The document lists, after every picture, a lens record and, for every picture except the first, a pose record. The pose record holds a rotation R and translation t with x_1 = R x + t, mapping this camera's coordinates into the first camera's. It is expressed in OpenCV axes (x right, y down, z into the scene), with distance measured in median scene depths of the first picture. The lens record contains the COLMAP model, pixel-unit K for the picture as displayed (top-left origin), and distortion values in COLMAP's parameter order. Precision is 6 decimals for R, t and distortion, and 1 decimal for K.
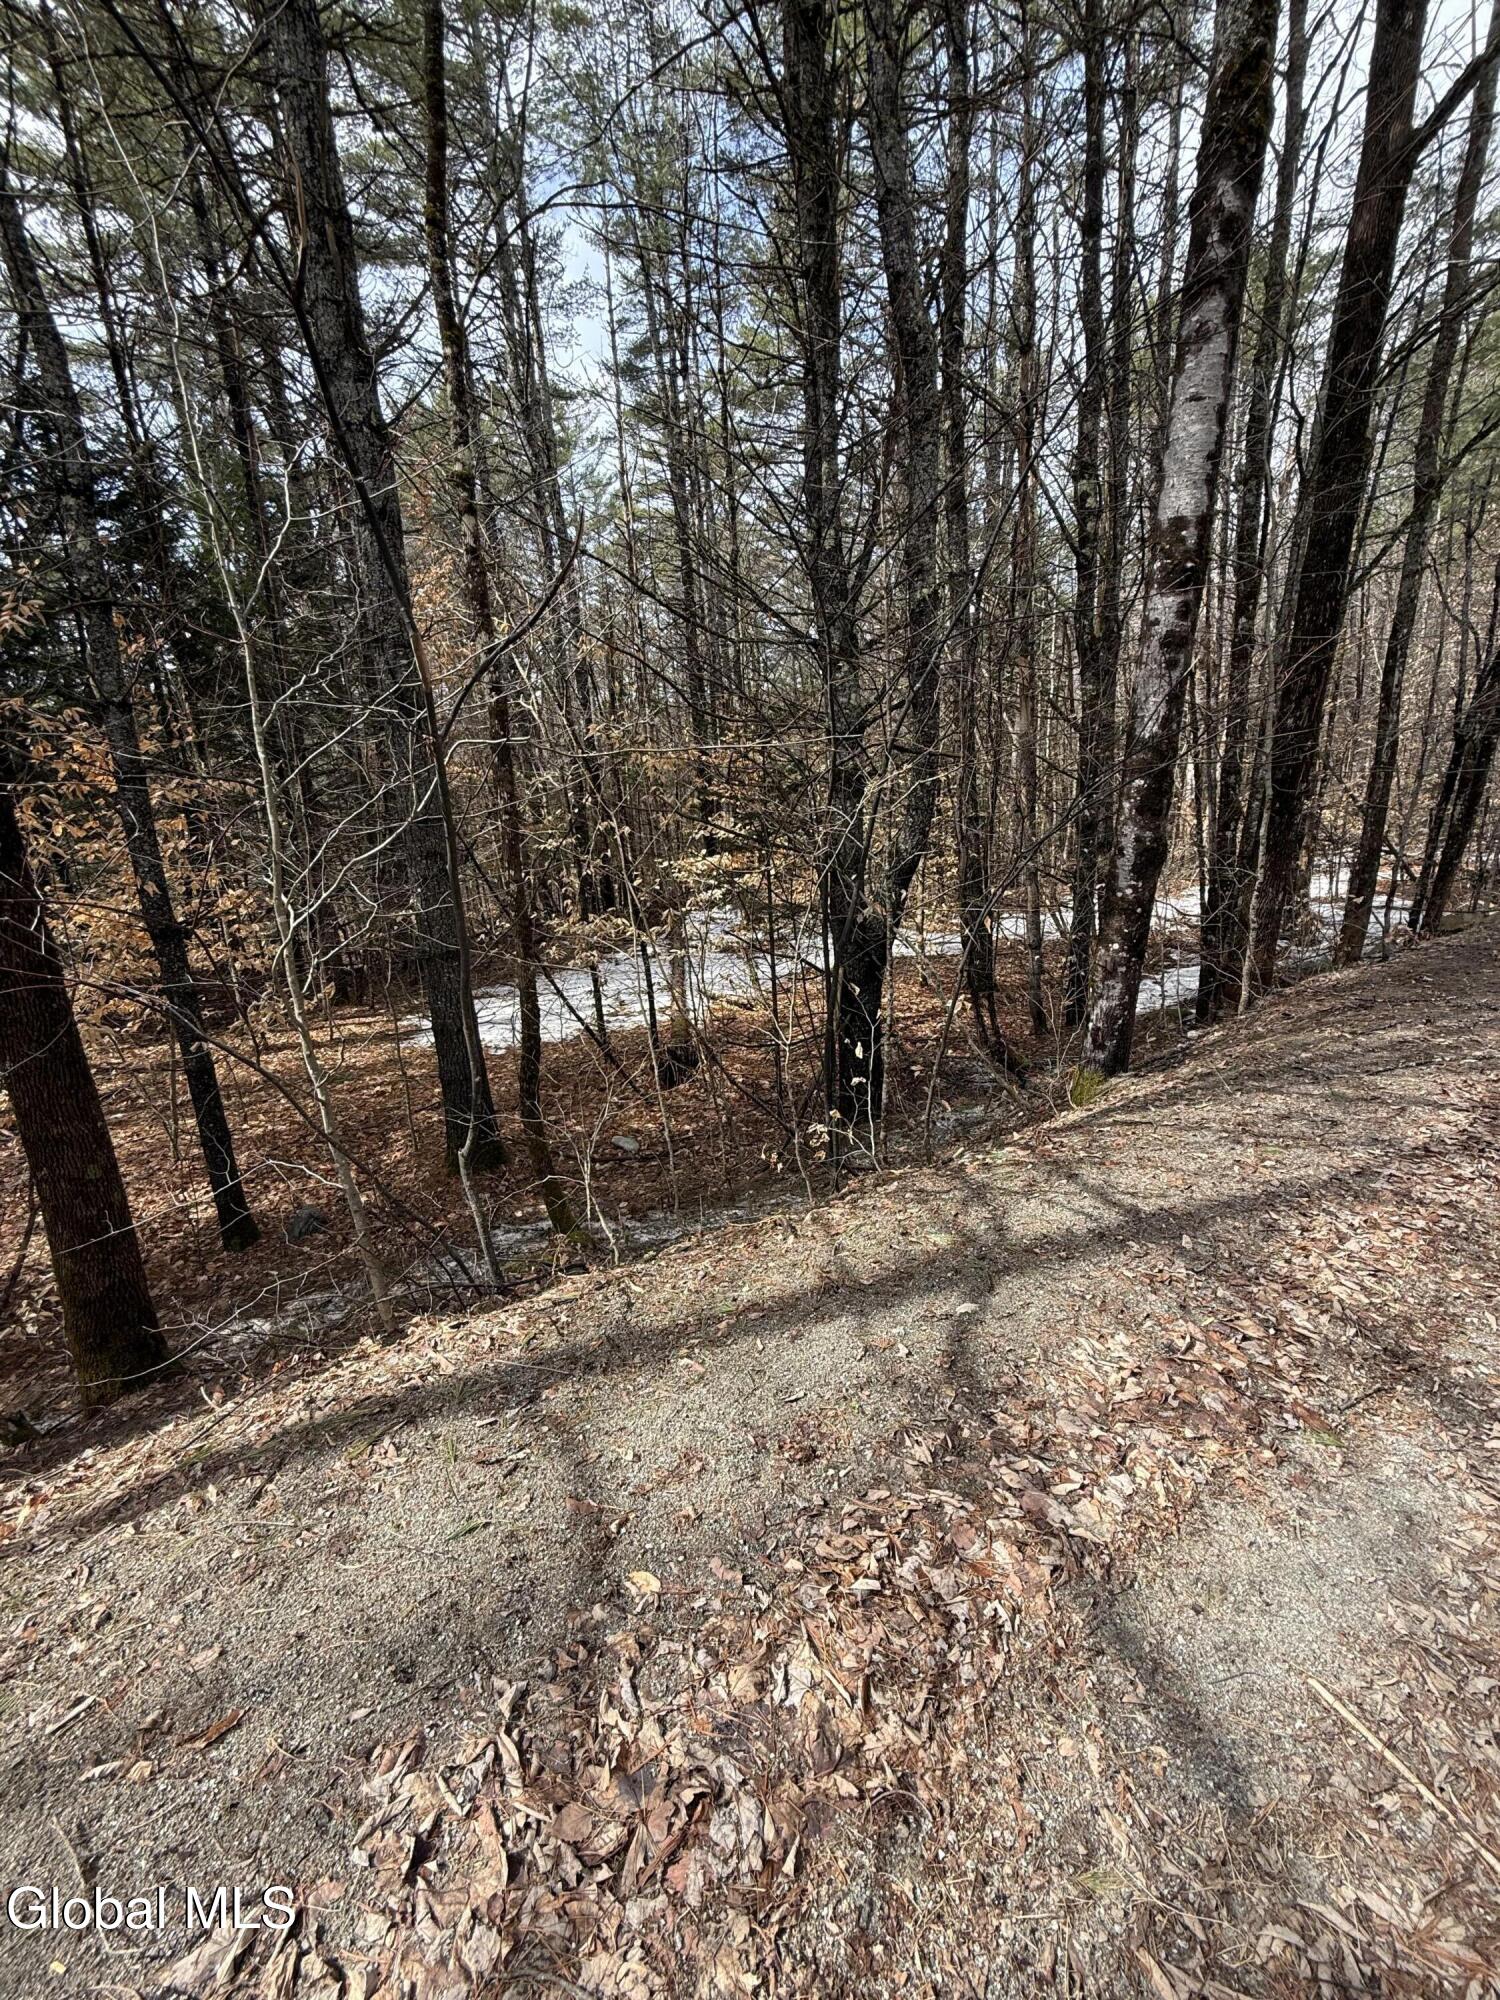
lens RADIAL K [[787.0, 0, 750.0], [0, 787.0, 1000.0], [0, 0, 1]] dist [-0.001132, 0.000232]
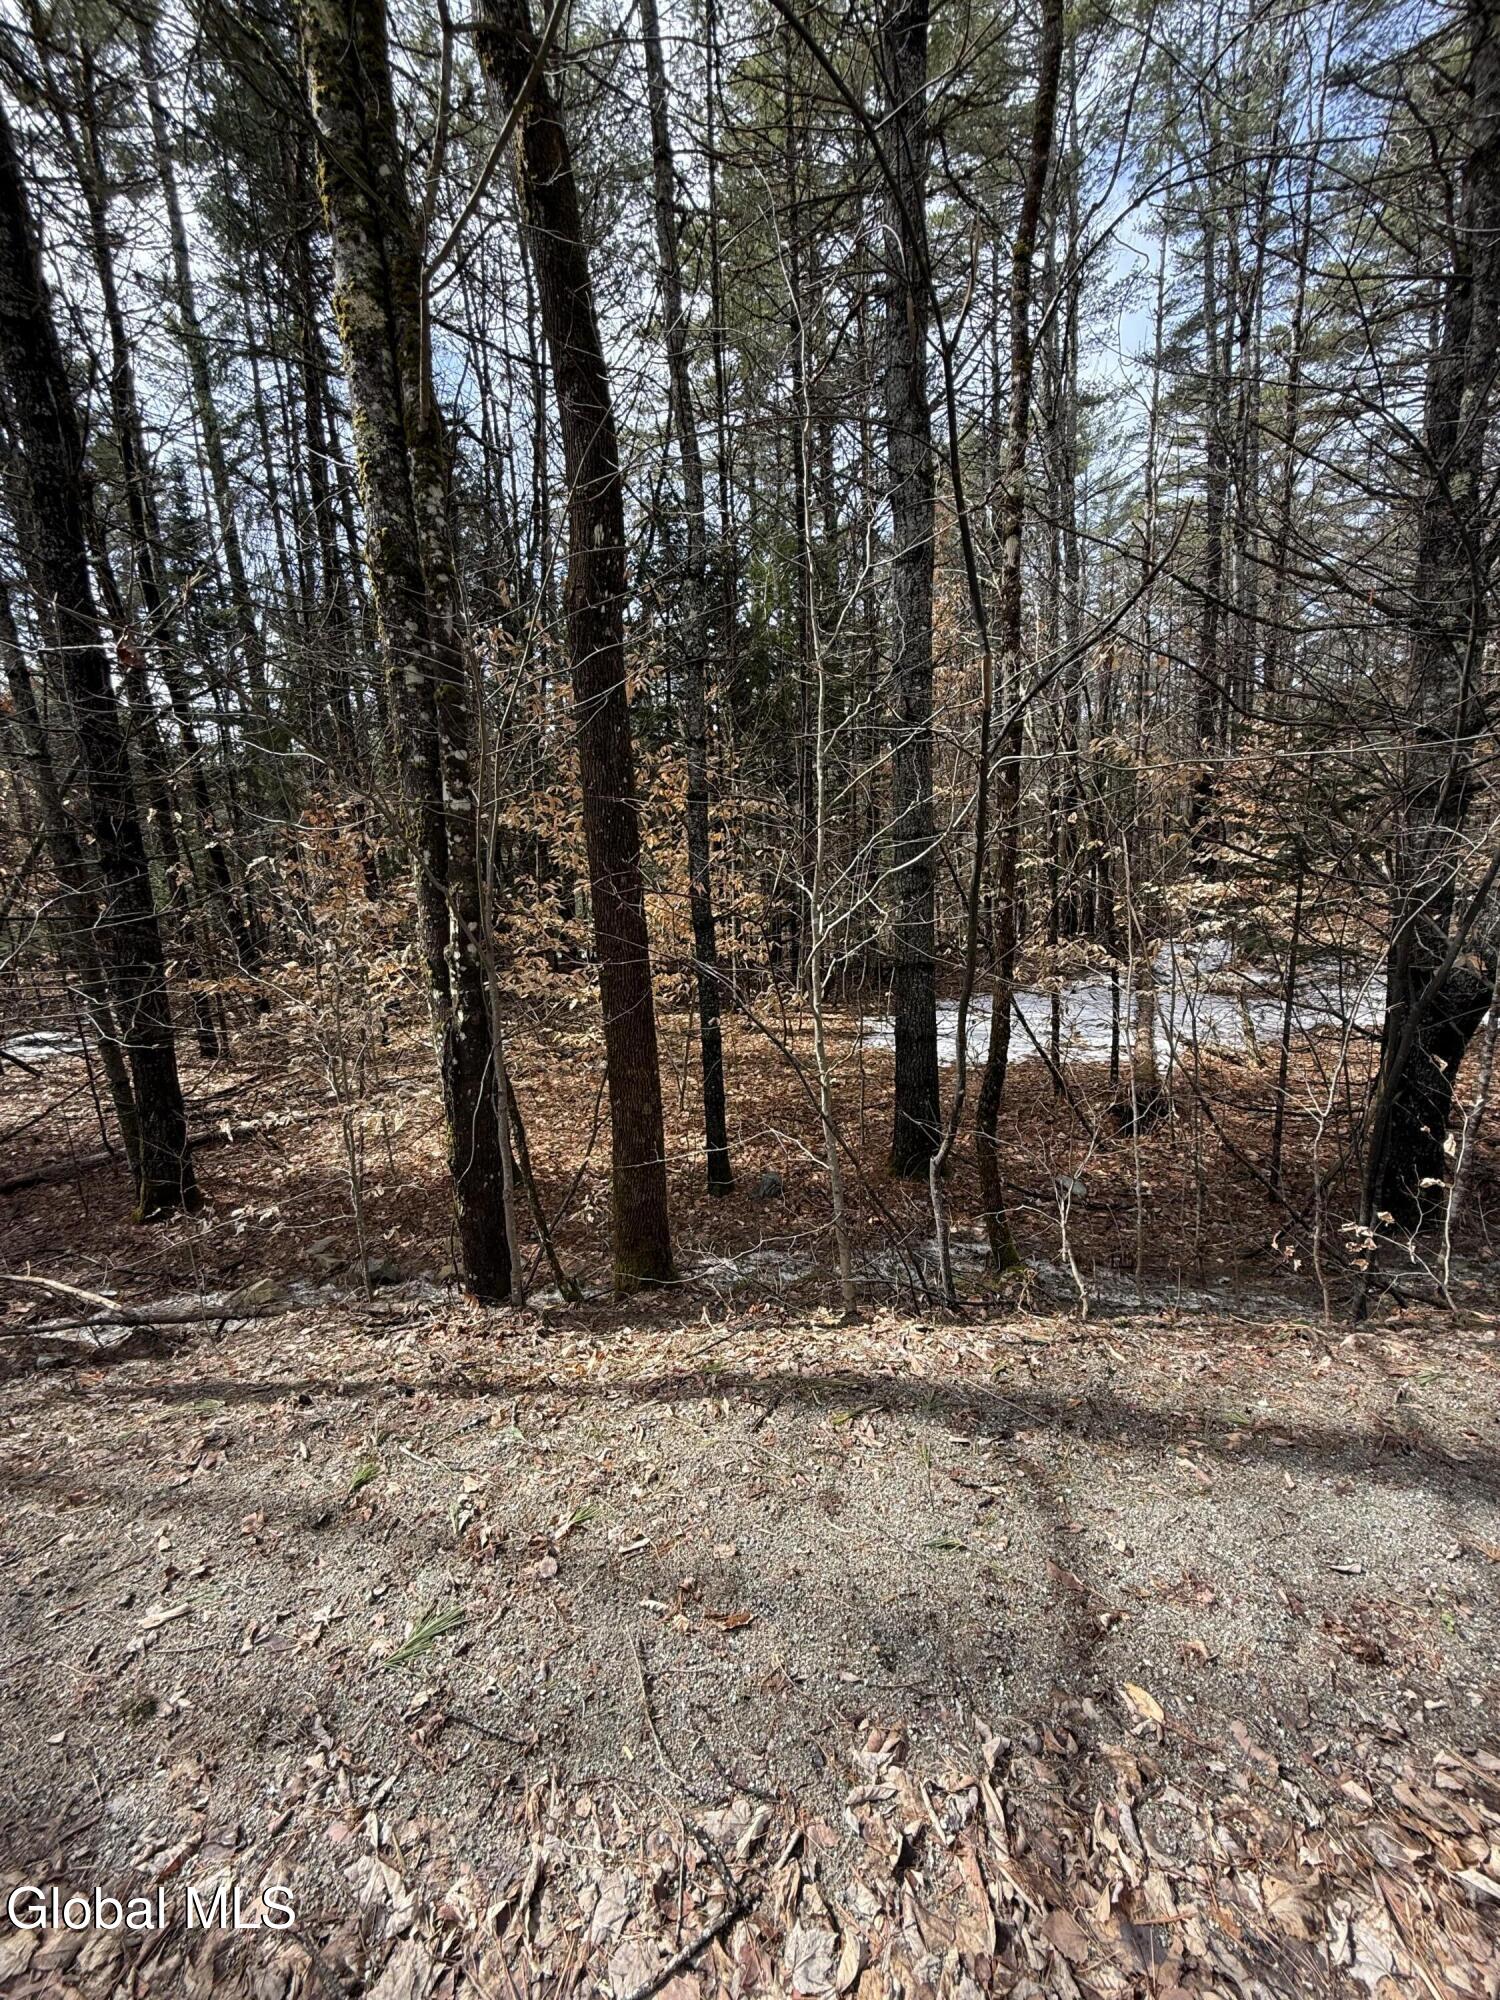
lens RADIAL K [[787.0, 0, 750.0], [0, 787.0, 1000.0], [0, 0, 1]] dist [-0.001132, 0.000232]
pose [[0.849359, 0.122338, -0.513441, -0.118750], [-0.133543, 0.990926, 0.015195, 0.007538], [0.510642, 0.055660, 0.857990, -0.014633]]
